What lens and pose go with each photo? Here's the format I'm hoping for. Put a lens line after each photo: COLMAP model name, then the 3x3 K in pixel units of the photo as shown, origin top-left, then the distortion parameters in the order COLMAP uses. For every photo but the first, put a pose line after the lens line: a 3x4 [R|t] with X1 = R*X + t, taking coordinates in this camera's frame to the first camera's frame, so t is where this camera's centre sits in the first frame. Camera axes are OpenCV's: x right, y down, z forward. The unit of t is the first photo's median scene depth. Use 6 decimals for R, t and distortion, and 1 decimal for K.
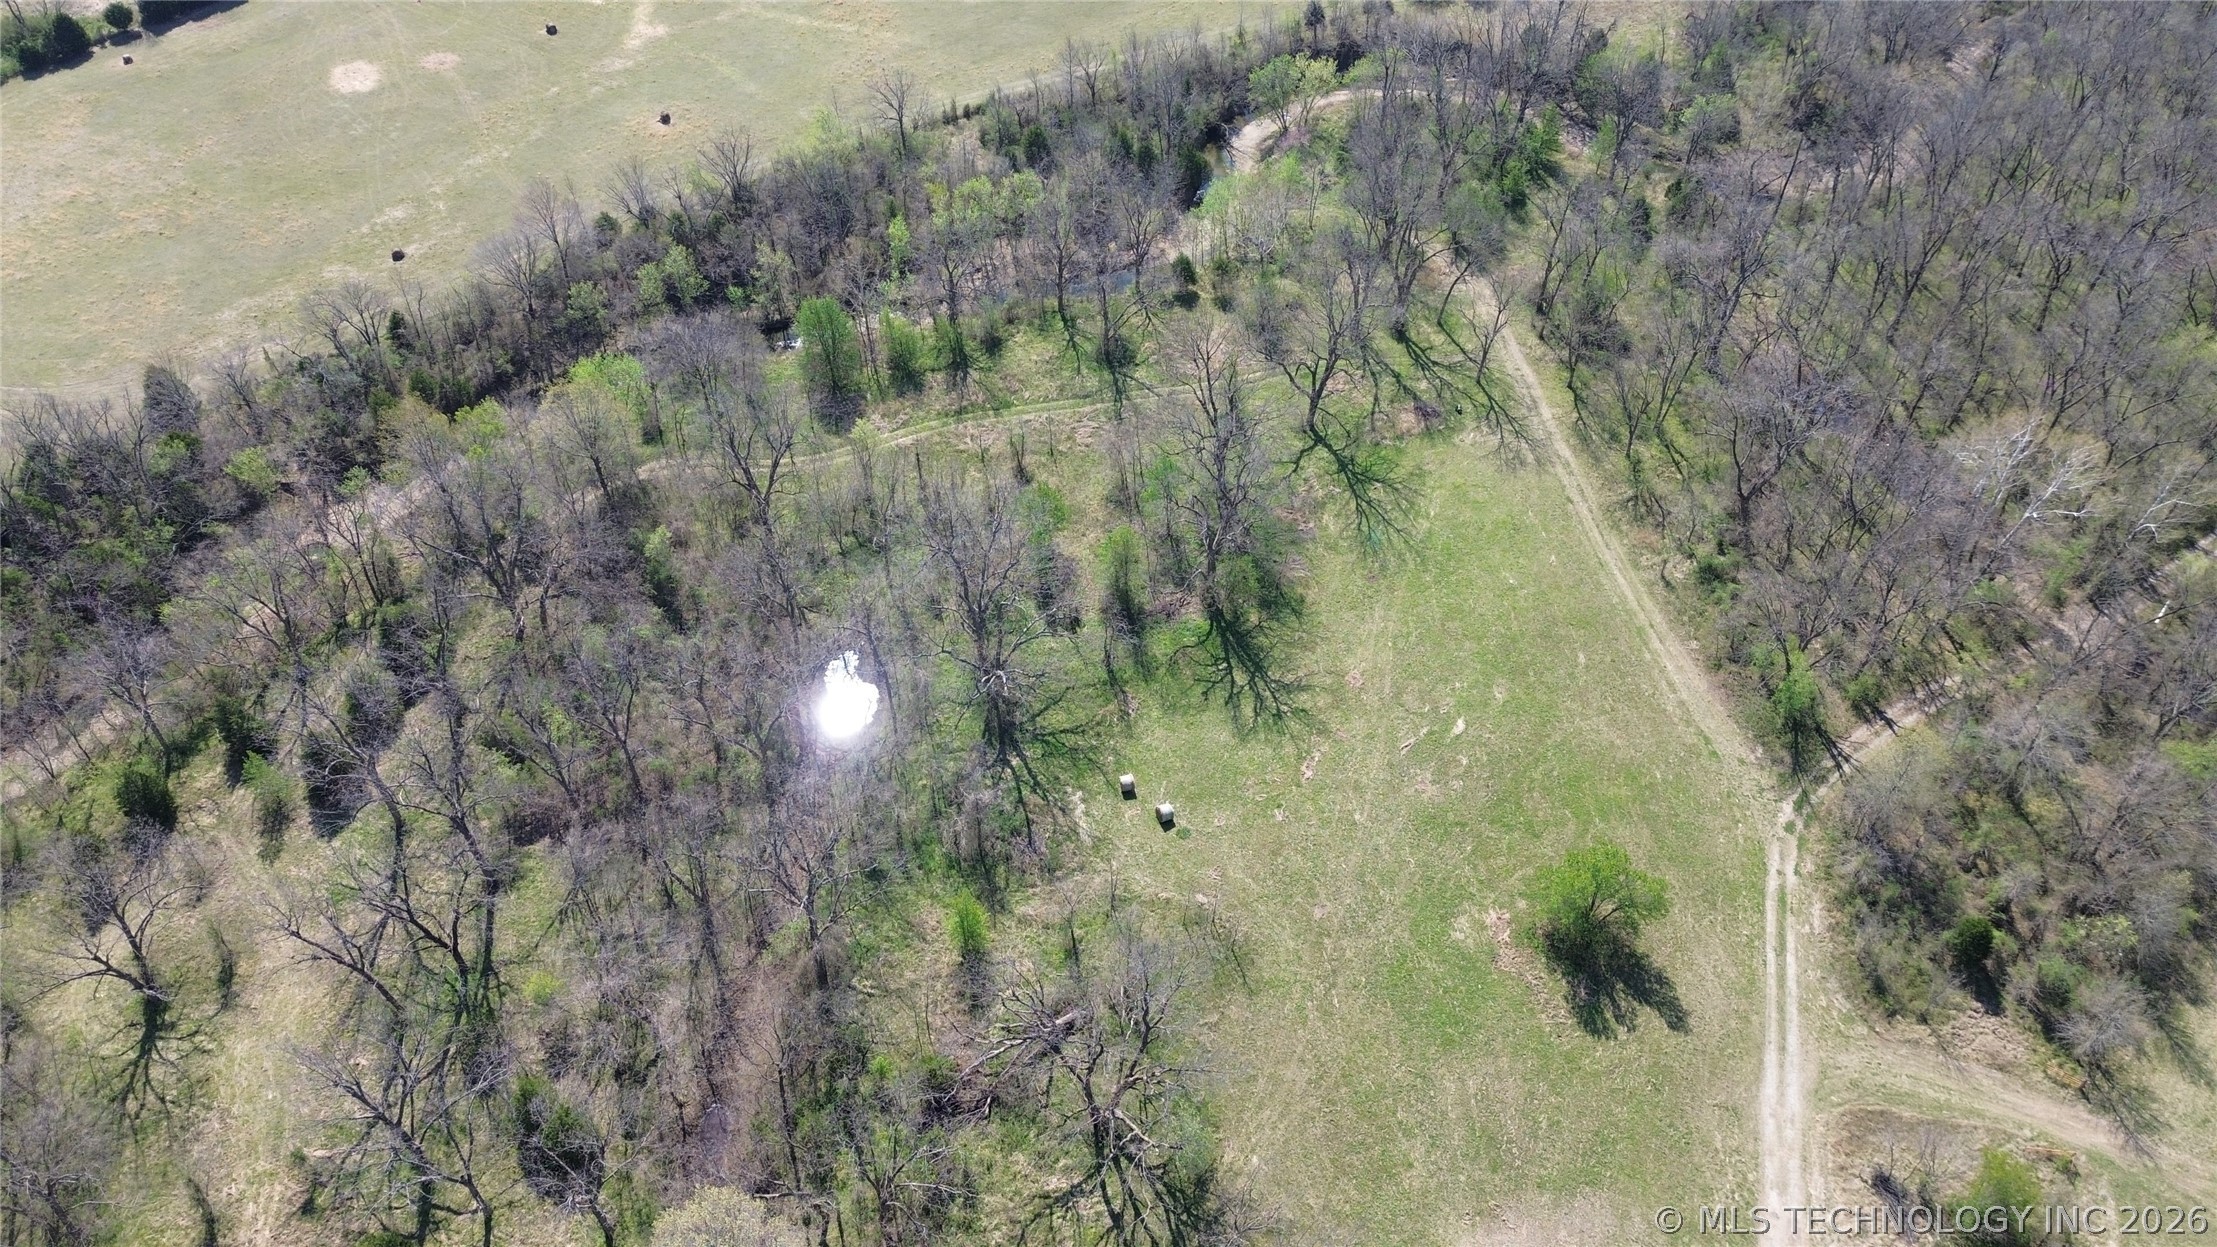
lens RADIAL K [[1575.2, 0, 1105.4], [0, 1575.2, 620.4], [0, 0, 1]] dist [0.072073, -0.073308]
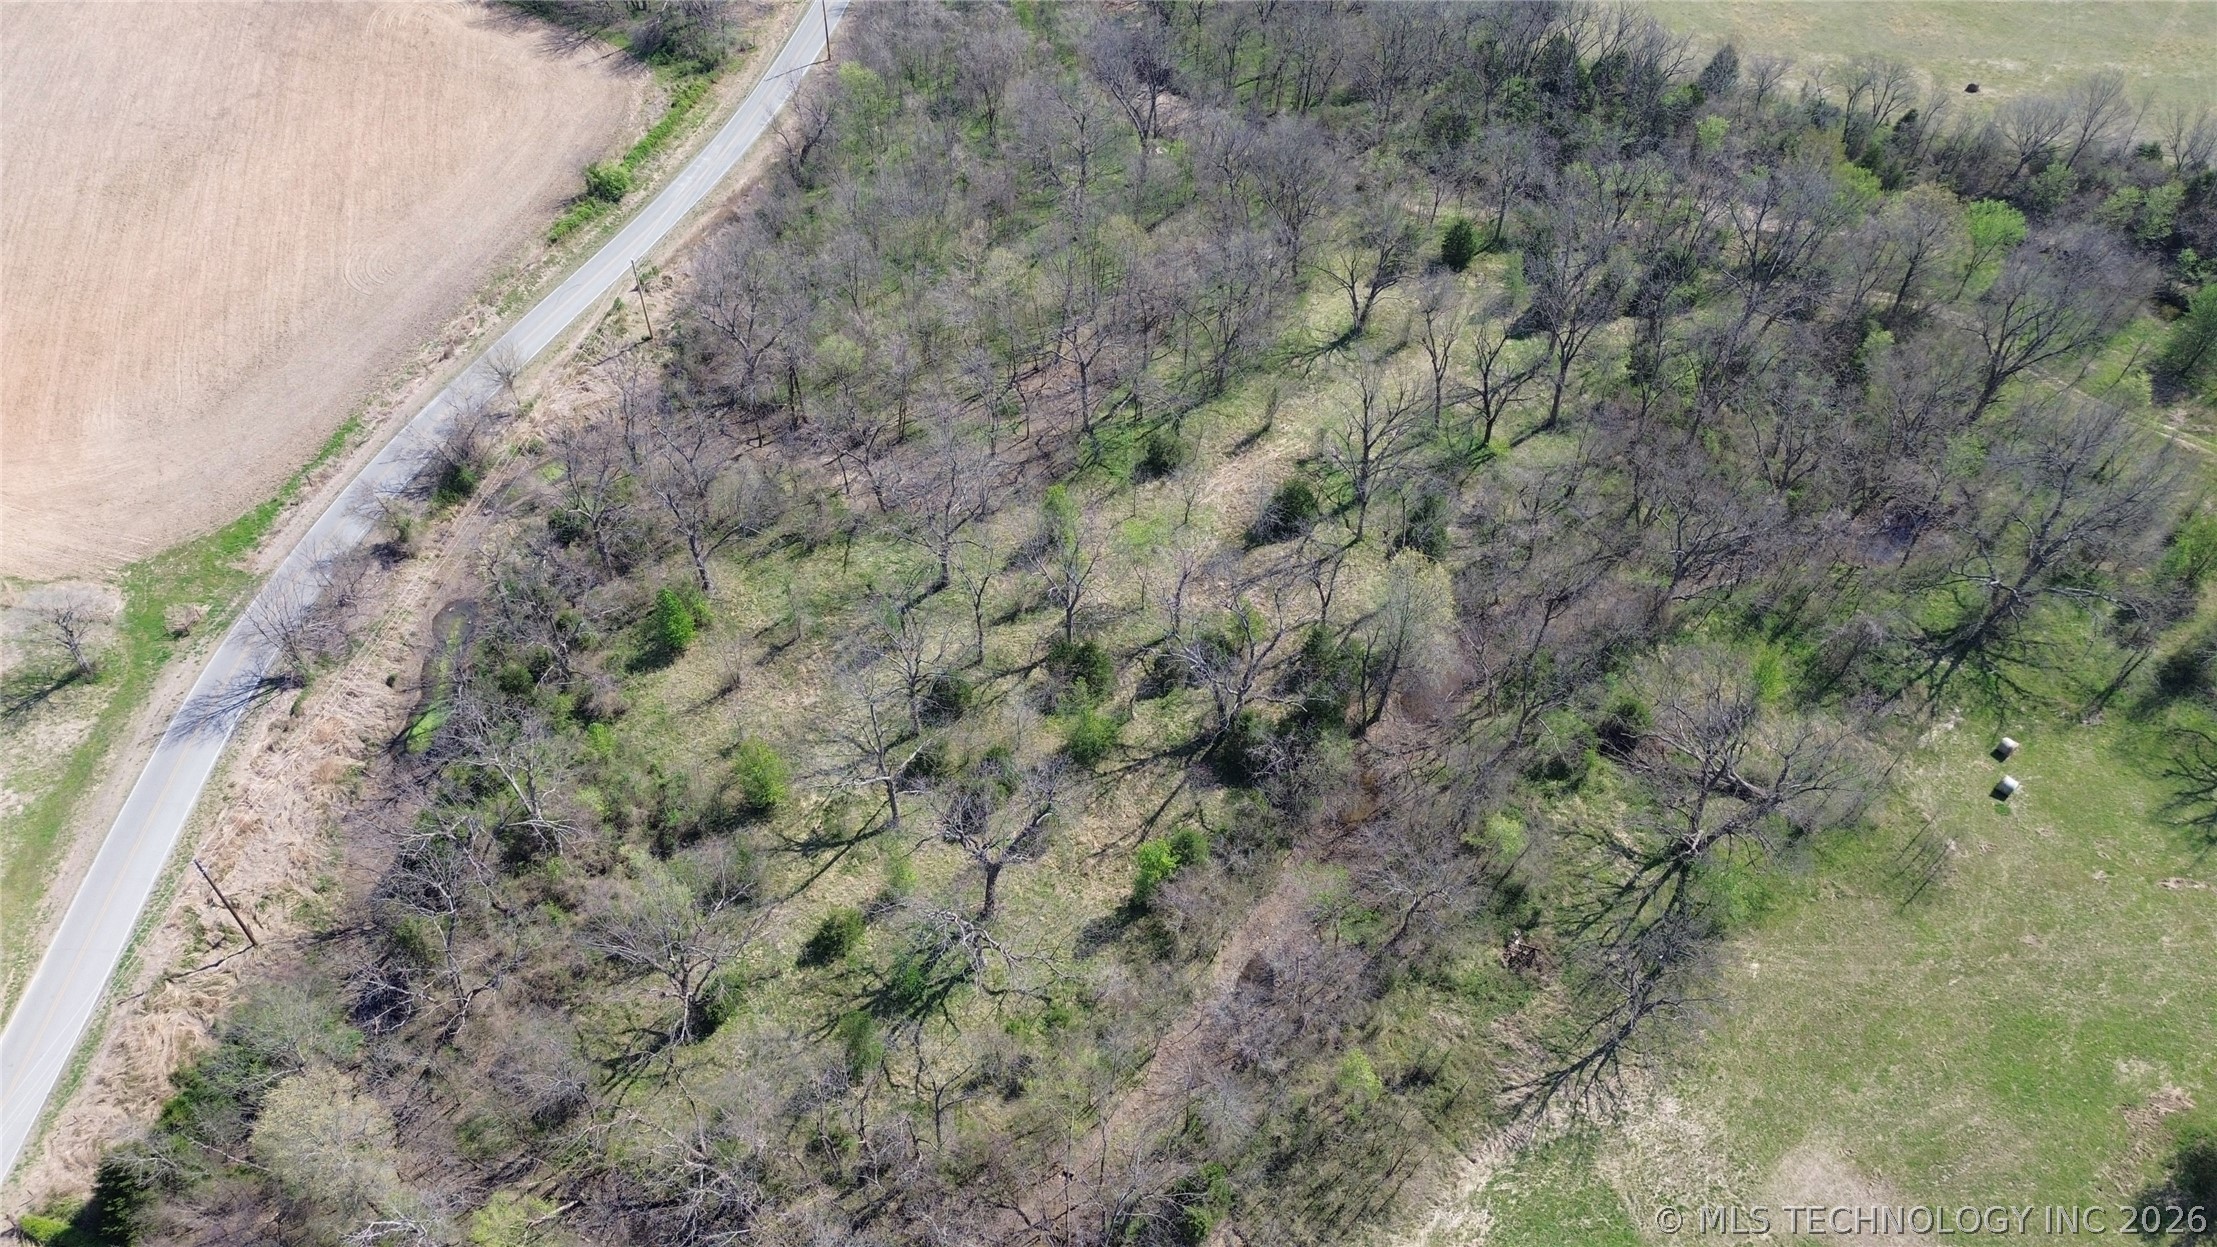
lens RADIAL K [[1575.2, 0, 1099.0], [0, 1575.2, 619.3], [0, 0, 1]] dist [0.072073, -0.073308]
pose [[0.401836, 0.659928, -0.634841, 0.377588], [-0.648843, 0.694401, 0.311143, 0.107914], [0.646166, 0.286884, 0.707225, -0.104797]]
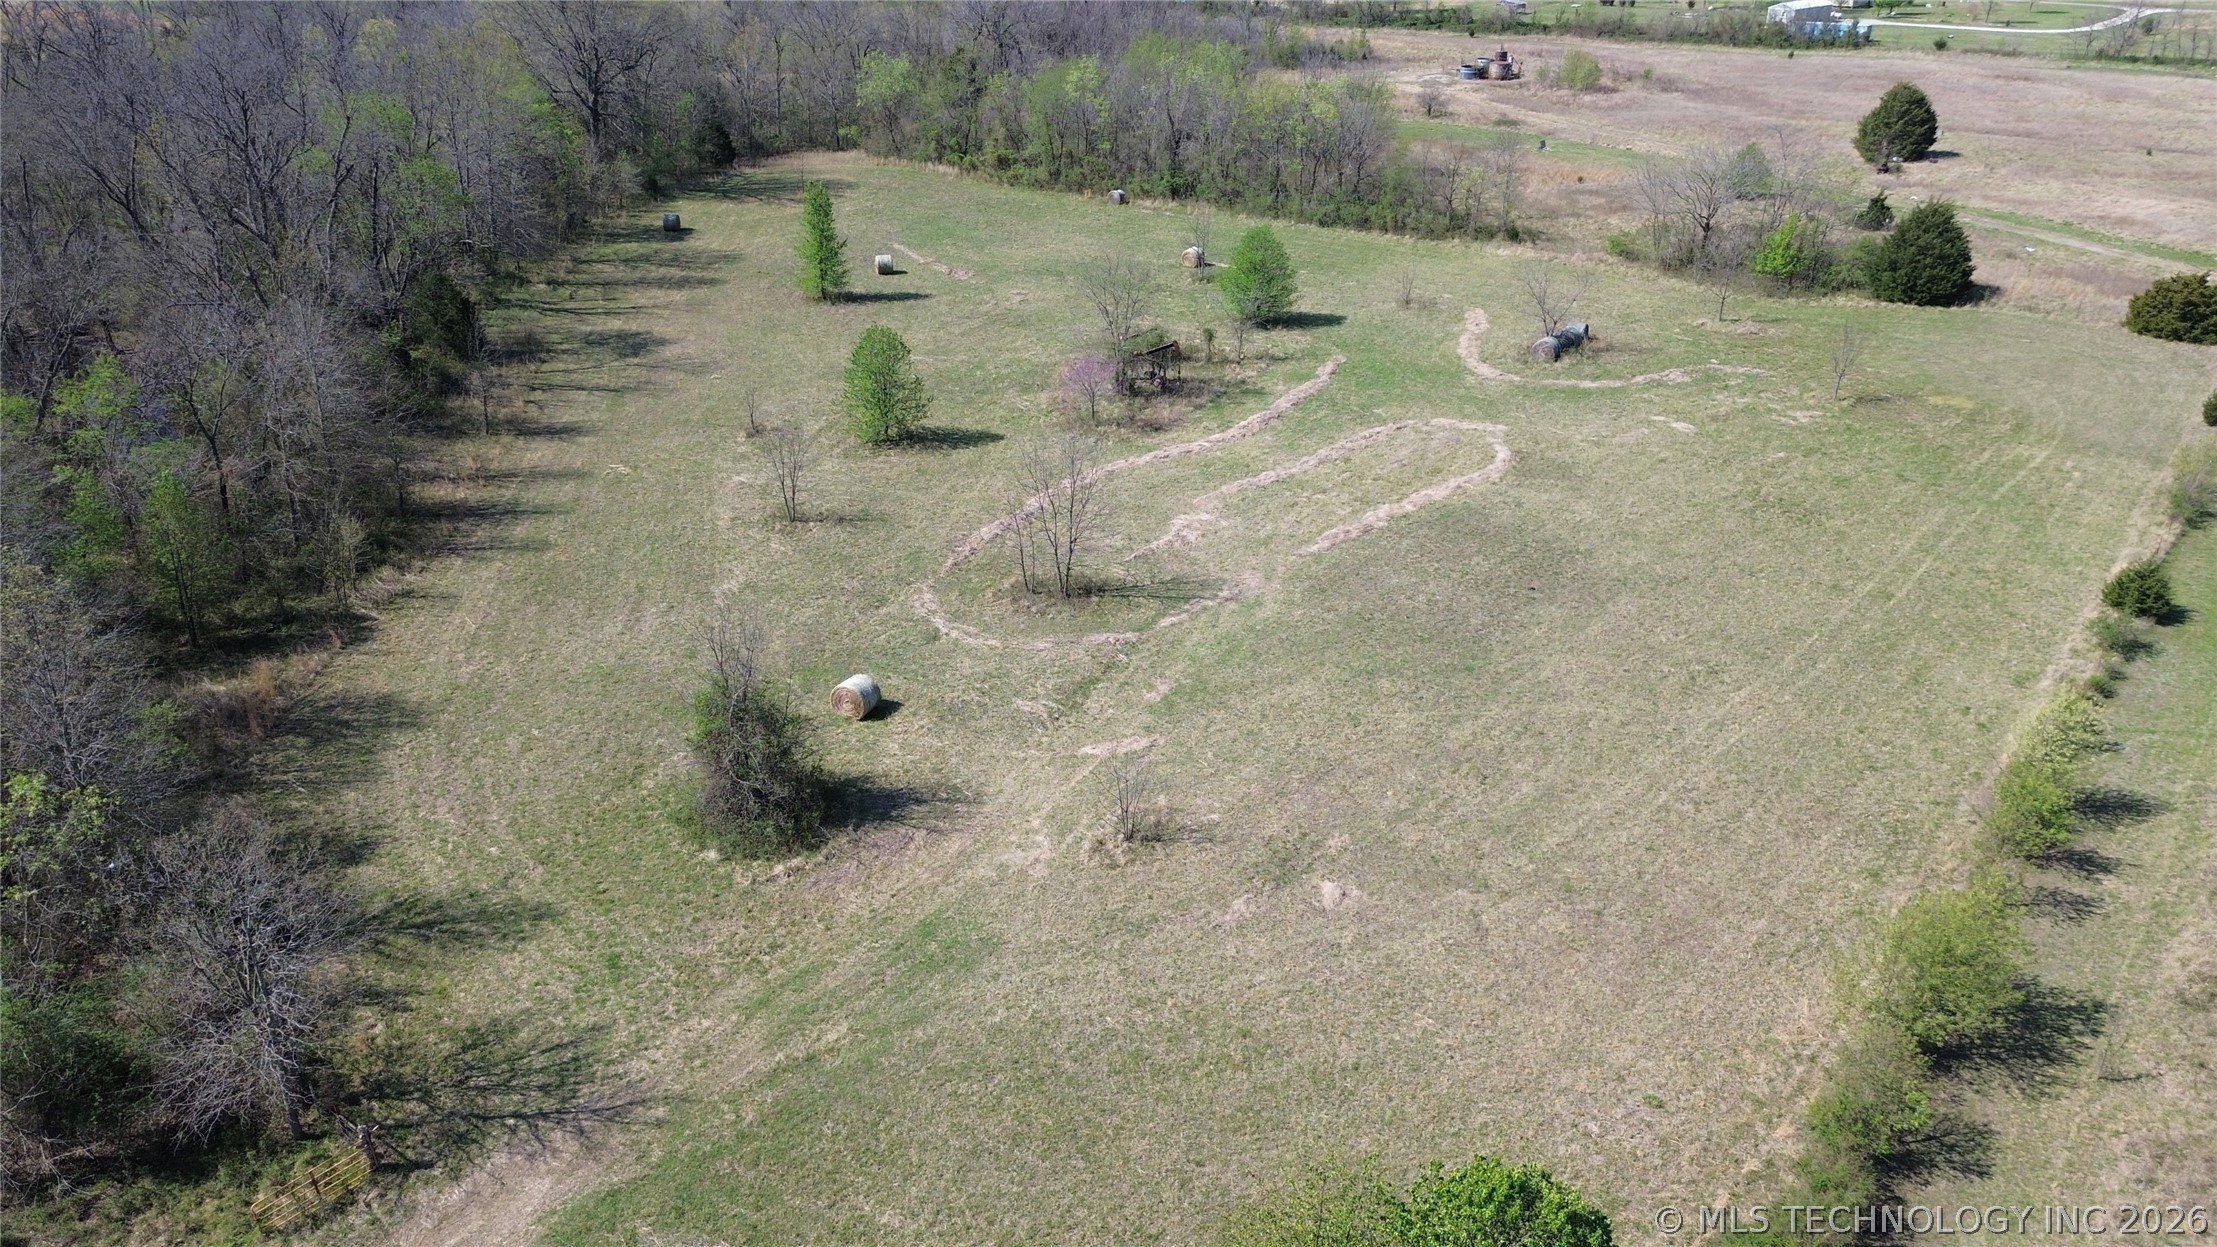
lens RADIAL K [[1575.2, 0, 1117.4], [0, 1575.2, 626.0], [0, 0, 1]] dist [0.072073, -0.073308]
pose [[0.102594, -0.444331, 0.889969, 0.341412], [0.702233, 0.666020, 0.251569, 0.213611], [-0.704516, 0.599156, 0.380354, 0.624287]]
